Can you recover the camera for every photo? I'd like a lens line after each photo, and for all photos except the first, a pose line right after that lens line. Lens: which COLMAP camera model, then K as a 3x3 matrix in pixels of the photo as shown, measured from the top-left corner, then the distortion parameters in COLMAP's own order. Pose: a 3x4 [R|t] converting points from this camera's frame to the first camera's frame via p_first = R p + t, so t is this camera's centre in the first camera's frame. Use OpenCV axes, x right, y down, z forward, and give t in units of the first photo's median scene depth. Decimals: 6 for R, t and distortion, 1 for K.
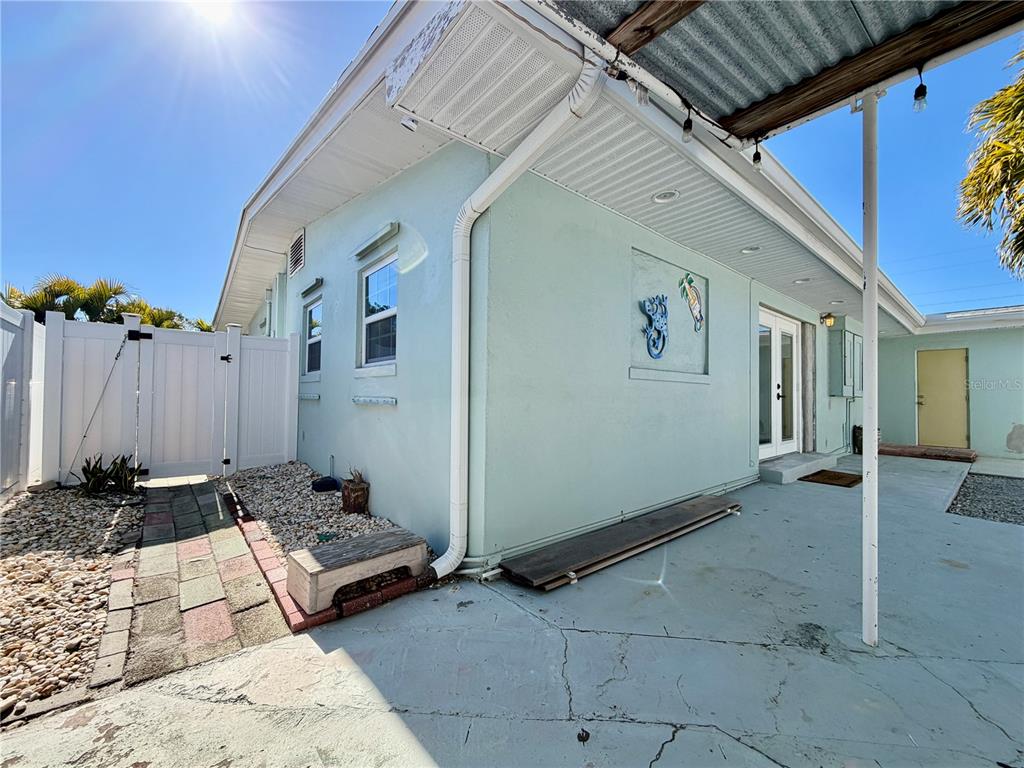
lens RADIAL K [[410.3, 0, 511.6], [0, 410.3, 386.0], [0, 0, 1]] dist [0.001350, -0.000611]
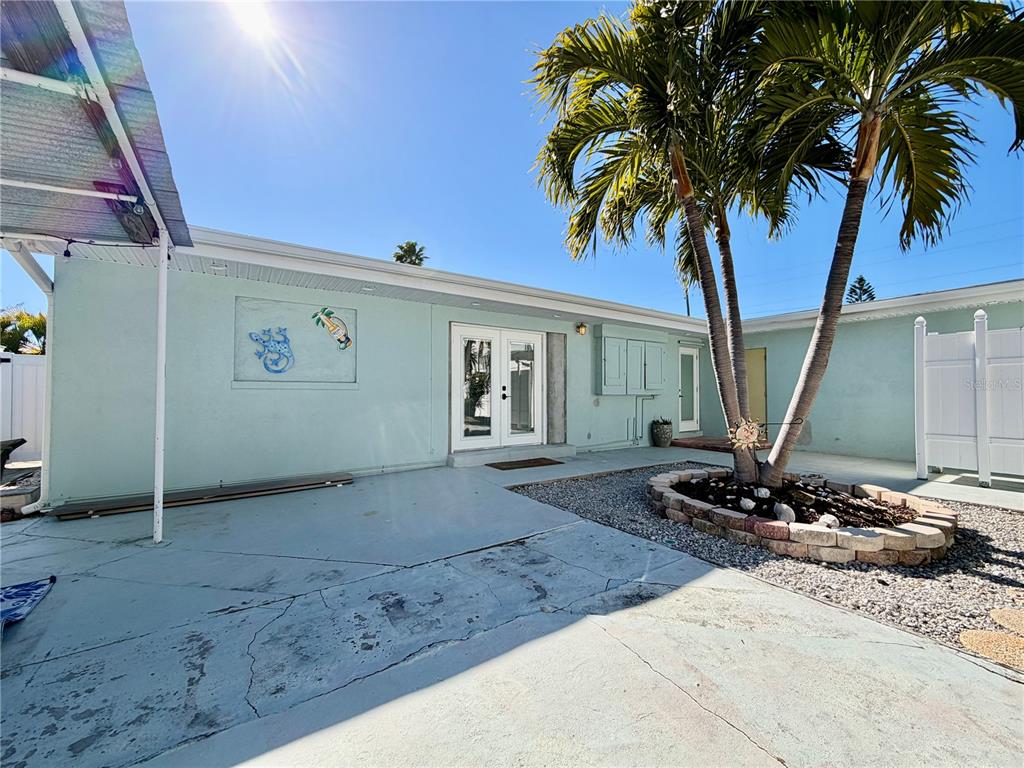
lens RADIAL K [[410.3, 0, 512.4], [0, 410.3, 386.9], [0, 0, 1]] dist [0.001350, -0.000611]
pose [[0.994578, -0.013735, -0.103081, 1.105471], [0.014546, 0.999869, 0.007124, -0.015851], [0.102970, -0.008585, 0.994647, -0.256373]]
